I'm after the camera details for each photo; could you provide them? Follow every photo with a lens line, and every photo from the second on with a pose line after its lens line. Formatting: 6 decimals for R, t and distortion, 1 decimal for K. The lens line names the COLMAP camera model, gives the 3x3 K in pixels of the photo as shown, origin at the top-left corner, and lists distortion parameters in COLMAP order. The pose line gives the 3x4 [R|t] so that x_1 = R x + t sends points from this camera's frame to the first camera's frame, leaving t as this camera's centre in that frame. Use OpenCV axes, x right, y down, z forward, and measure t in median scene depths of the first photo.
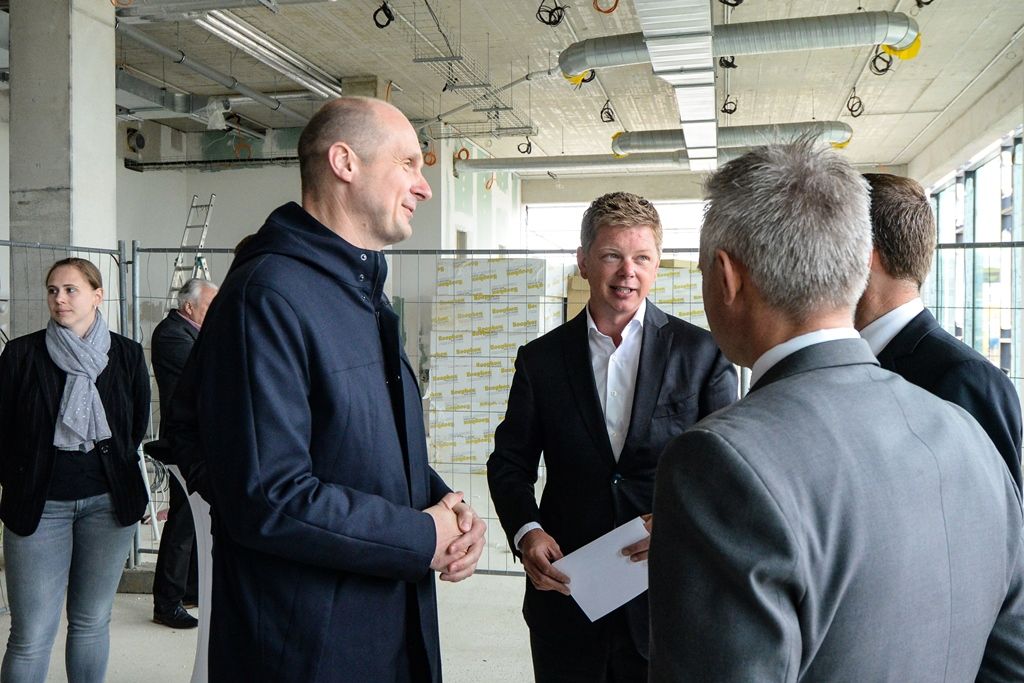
lens RADIAL K [[917.9, 0, 511.0], [0, 917.9, 339.5], [0, 0, 1]] dist [-0.050440, 0.001087]
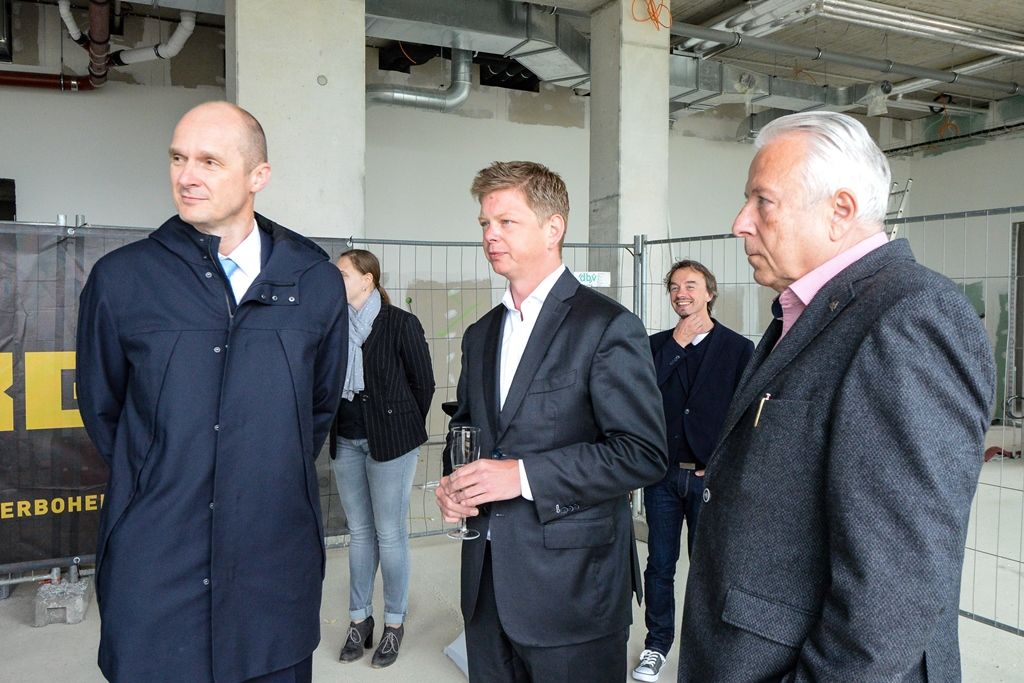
lens RADIAL K [[859.4, 0, 511.1], [0, 859.4, 340.0], [0, 0, 1]] dist [0.000490, -0.010962]
pose [[0.626782, 0.020550, -0.778924, 0.309119], [-0.009969, 0.999782, 0.018355, 0.006154], [0.779131, -0.003739, 0.626850, 0.167271]]
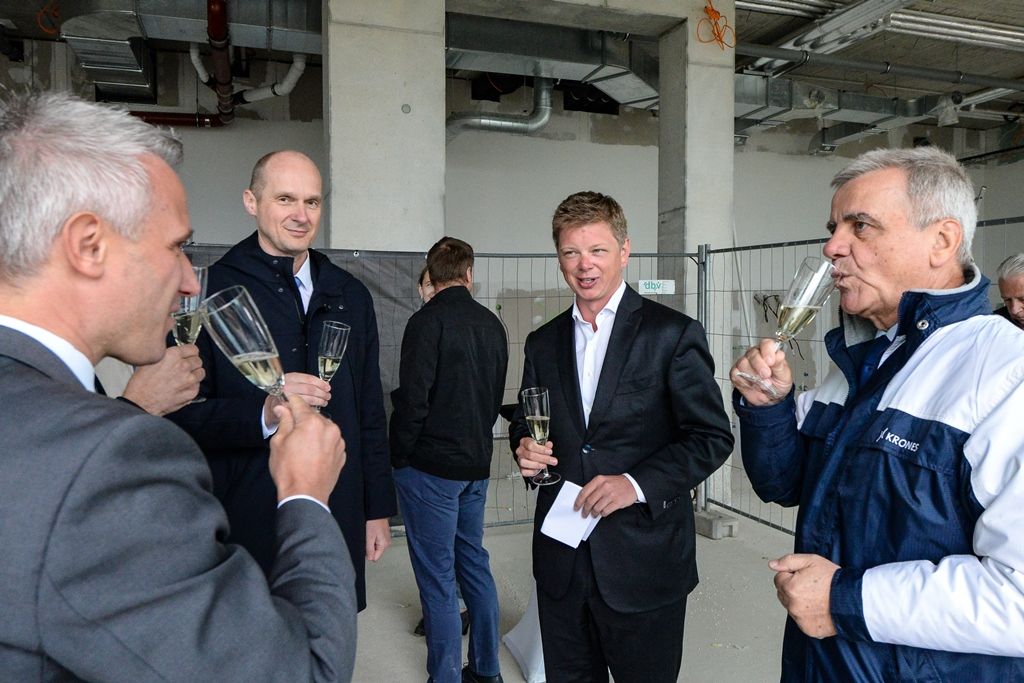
lens RADIAL K [[771.5, 0, 511.7], [0, 771.5, 340.6], [0, 0, 1]] dist [0.000404, -0.012876]
pose [[0.528026, 0.018659, -0.849023, 0.302236], [-0.006794, 0.999819, 0.017748, 0.003181], [0.849201, -0.003603, 0.528058, 0.212997]]
